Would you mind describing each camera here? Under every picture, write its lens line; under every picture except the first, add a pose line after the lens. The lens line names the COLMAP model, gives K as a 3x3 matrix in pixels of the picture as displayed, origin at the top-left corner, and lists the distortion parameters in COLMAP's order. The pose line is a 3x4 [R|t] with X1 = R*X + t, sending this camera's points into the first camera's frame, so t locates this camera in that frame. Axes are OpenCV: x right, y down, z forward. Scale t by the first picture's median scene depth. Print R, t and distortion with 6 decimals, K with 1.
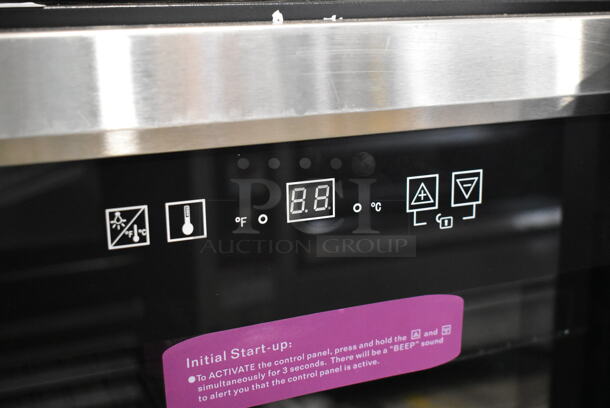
lens RADIAL K [[836.1, 0, 305.0], [0, 836.1, 204.0], [0, 0, 1]] dist [-0.008553, -0.008177]
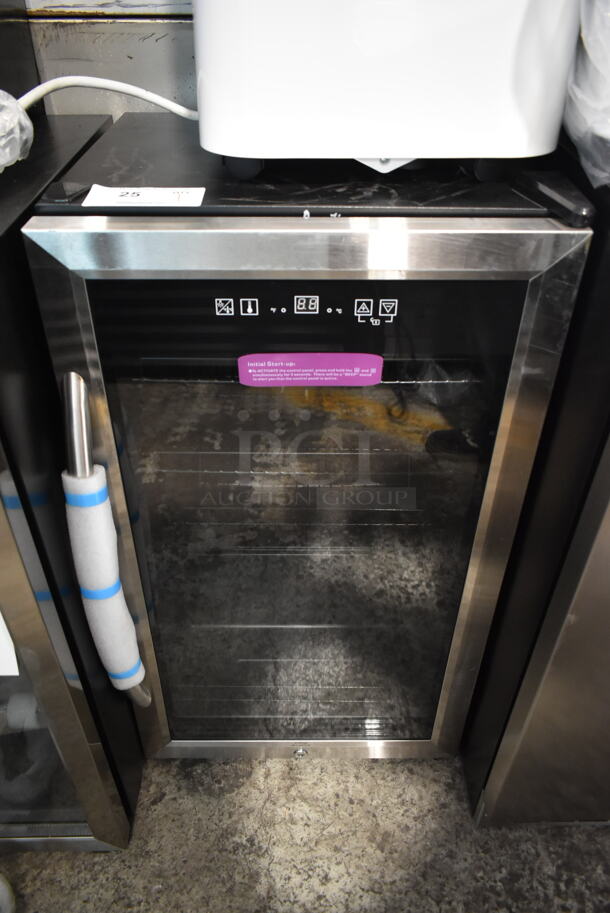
lens RADIAL K [[708.7, 0, 305.0], [0, 708.7, 456.5], [0, 0, 1]] dist [-0.010426, 0.008873]
pose [[0.925973, 0.241566, -0.290208, 0.637399], [-0.112194, 0.909886, 0.399399, -0.383156], [0.360538, -0.337273, 0.869632, -0.769473]]
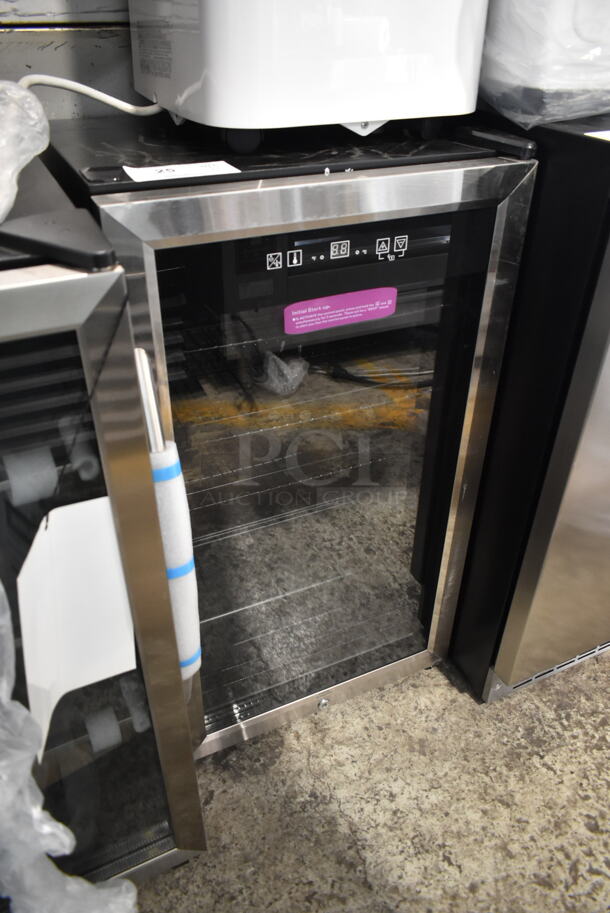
lens RADIAL K [[708.7, 0, 305.0], [0, 708.7, 456.5], [0, 0, 1]] dist [-0.010426, 0.008873]
pose [[0.998506, -0.008513, 0.053972, -0.217773], [-0.009731, 0.944294, 0.328960, -0.116044], [-0.053766, -0.328993, 0.942800, -1.224228]]
